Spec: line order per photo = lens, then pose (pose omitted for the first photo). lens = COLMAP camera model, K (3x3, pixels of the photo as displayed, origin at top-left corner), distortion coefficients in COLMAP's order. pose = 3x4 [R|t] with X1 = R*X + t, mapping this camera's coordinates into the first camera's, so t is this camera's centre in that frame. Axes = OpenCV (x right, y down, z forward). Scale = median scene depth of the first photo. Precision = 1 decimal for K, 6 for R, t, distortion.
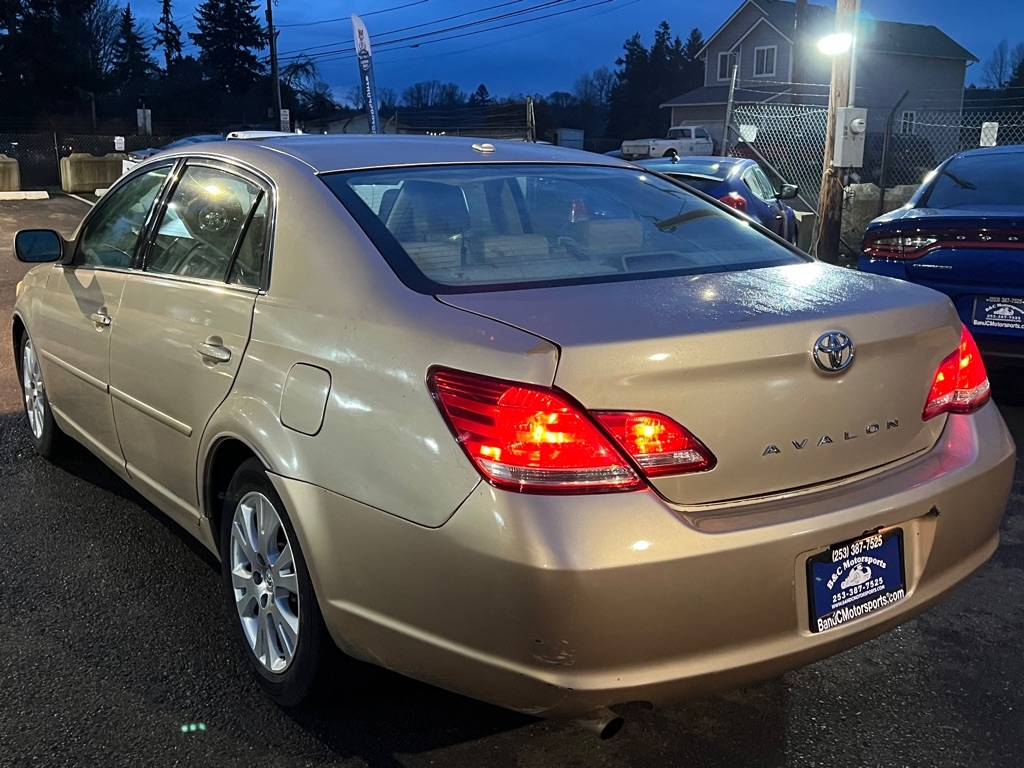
lens RADIAL K [[1086.2, 0, 512.0], [0, 1086.2, 384.0], [0, 0, 1]] dist [-0.000185, -0.008626]
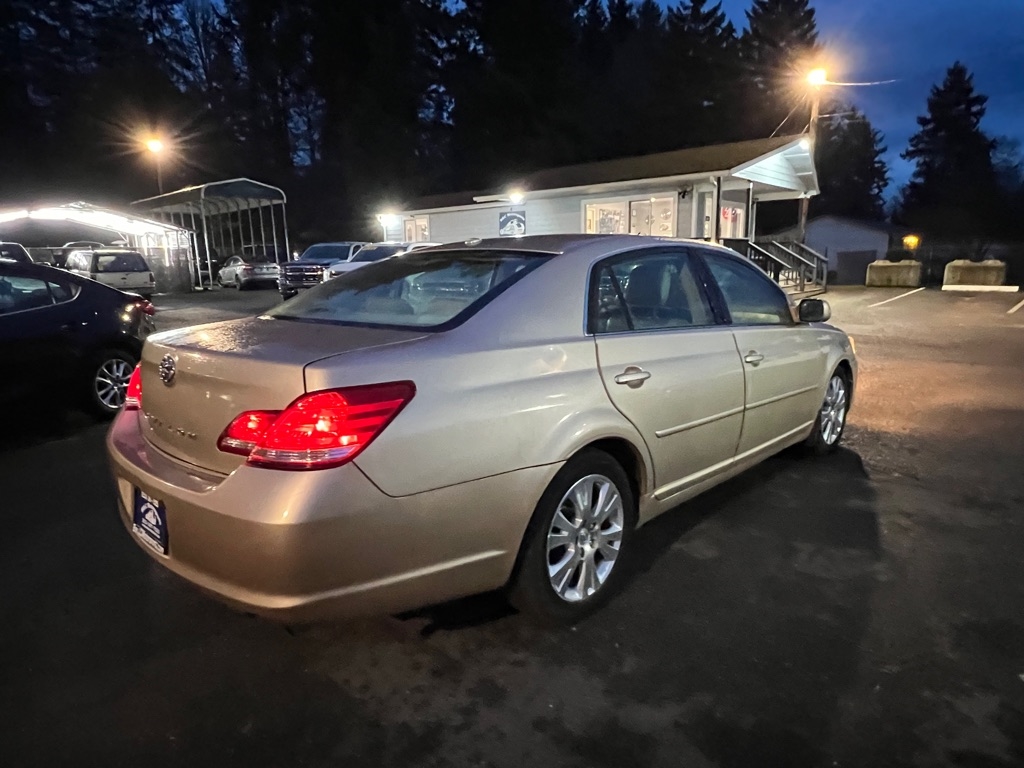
lens RADIAL K [[623.1, 0, 507.3], [0, 623.1, 383.3], [0, 0, 1]] dist [-0.001773, -0.000477]
pose [[0.198903, 0.172944, -0.964639, 1.226505], [-0.191378, 0.972210, 0.134840, -0.218059], [0.961152, 0.157790, 0.226473, 1.253720]]
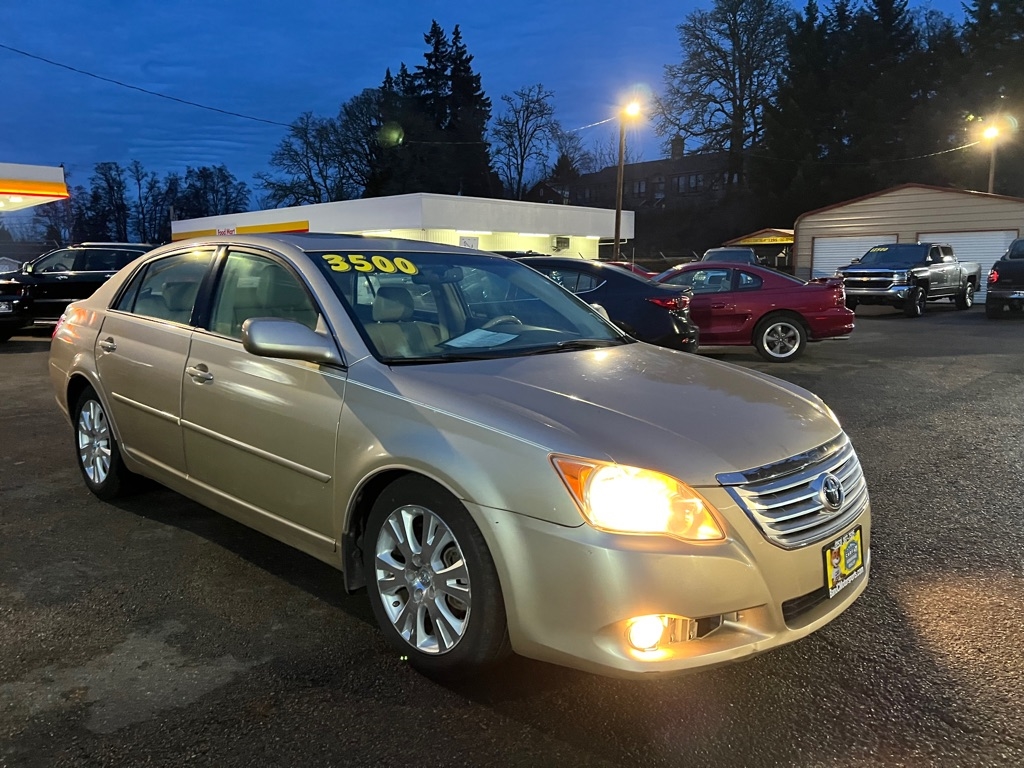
lens RADIAL K [[749.1, 0, 512.0], [0, 749.1, 384.0], [0, 0, 1]] dist [0.031159, -0.039026]
pose [[-0.973835, 0.029728, -0.225301, -0.241080], [-0.050753, 0.937915, 0.343131, -0.673691], [0.221514, 0.345588, -0.911866, 3.466146]]
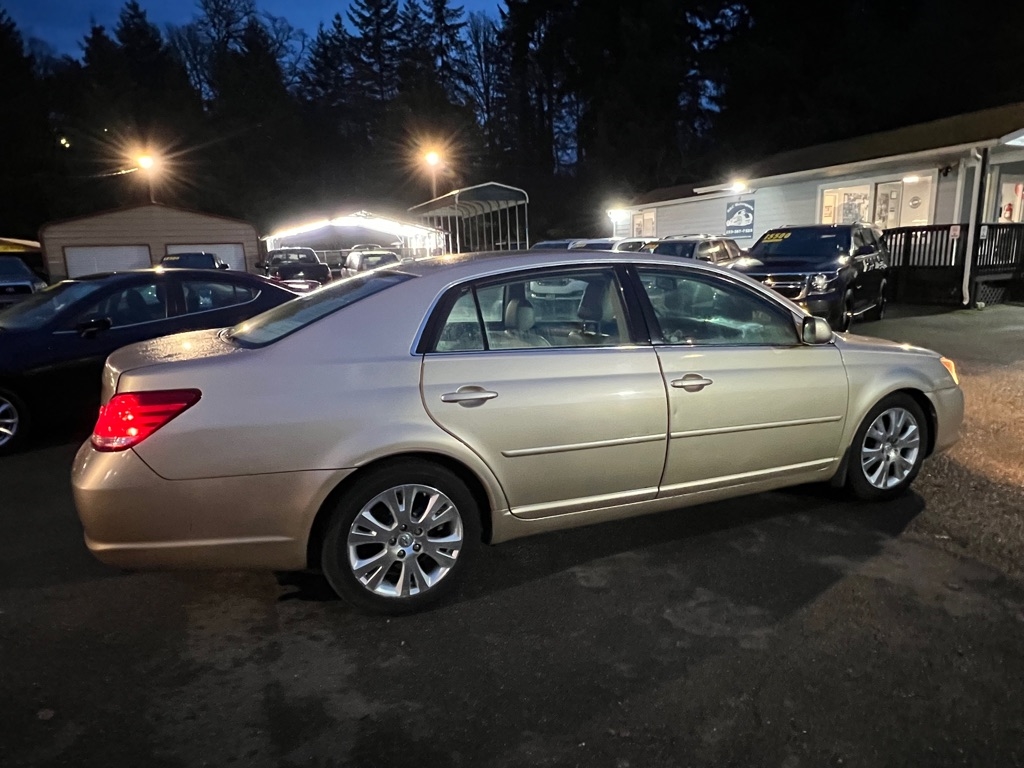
lens RADIAL K [[623.1, 0, 507.3], [0, 623.1, 383.3], [0, 0, 1]] dist [-0.001773, -0.000477]
pose [[-0.207152, 0.184331, -0.960786, 1.285138], [-0.178424, 0.958499, 0.222362, -0.401359], [0.961901, 0.217490, -0.165665, 1.925650]]
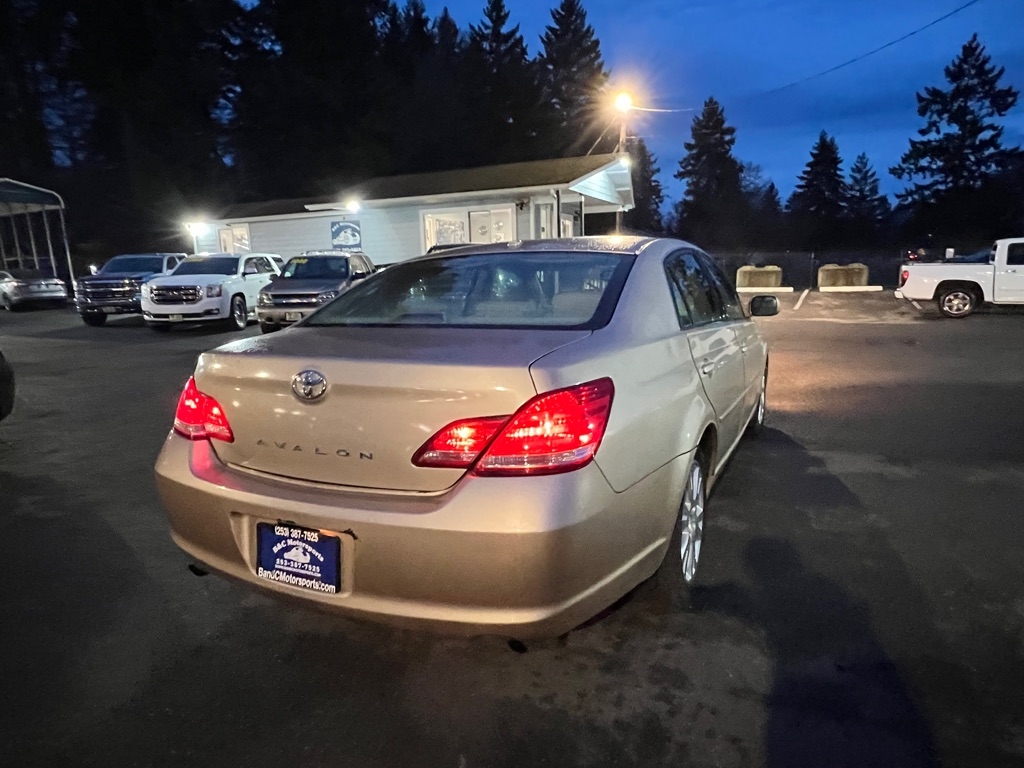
lens RADIAL K [[625.4, 0, 506.8], [0, 625.4, 390.1], [0, 0, 1]] dist [-0.002545, -0.000304]
pose [[0.477154, 0.142359, -0.867213, 1.073034], [-0.154365, 0.985027, 0.076765, -0.119124], [0.865156, 0.097239, 0.491985, 0.826959]]
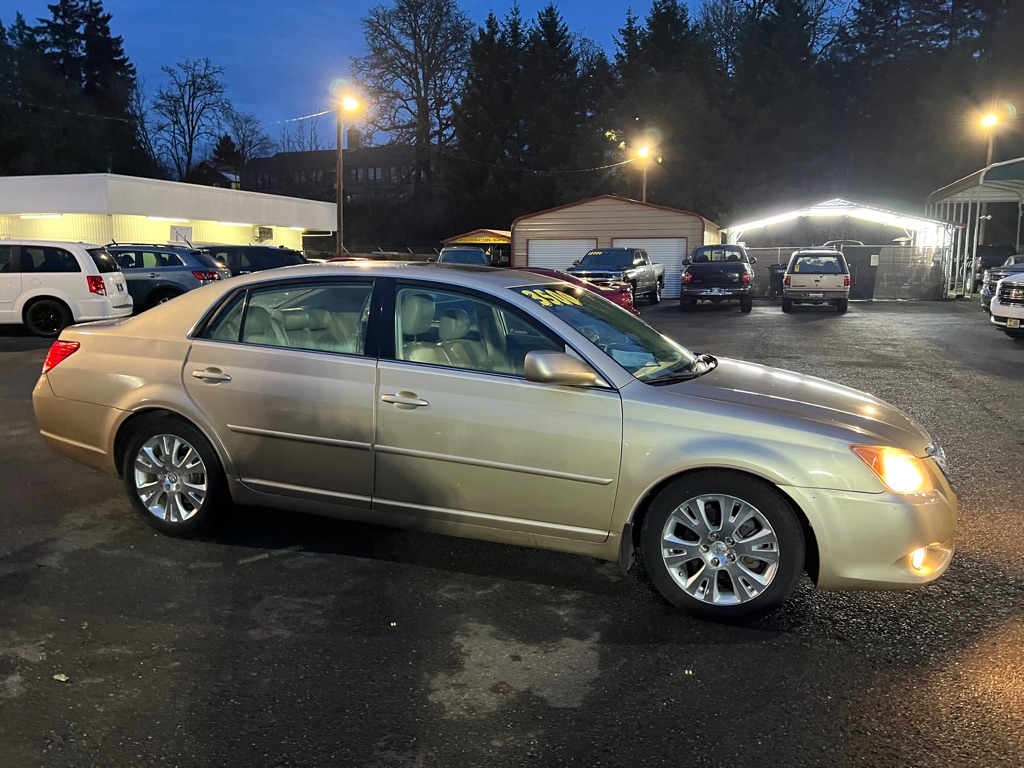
lens RADIAL K [[749.1, 0, 512.0], [0, 749.1, 384.0], [0, 0, 1]] dist [0.031159, -0.039026]
pose [[-0.802206, 0.078902, -0.591811, 0.705957], [-0.139427, 0.939065, 0.314194, -0.711472], [0.580539, 0.334562, -0.742322, 3.279354]]
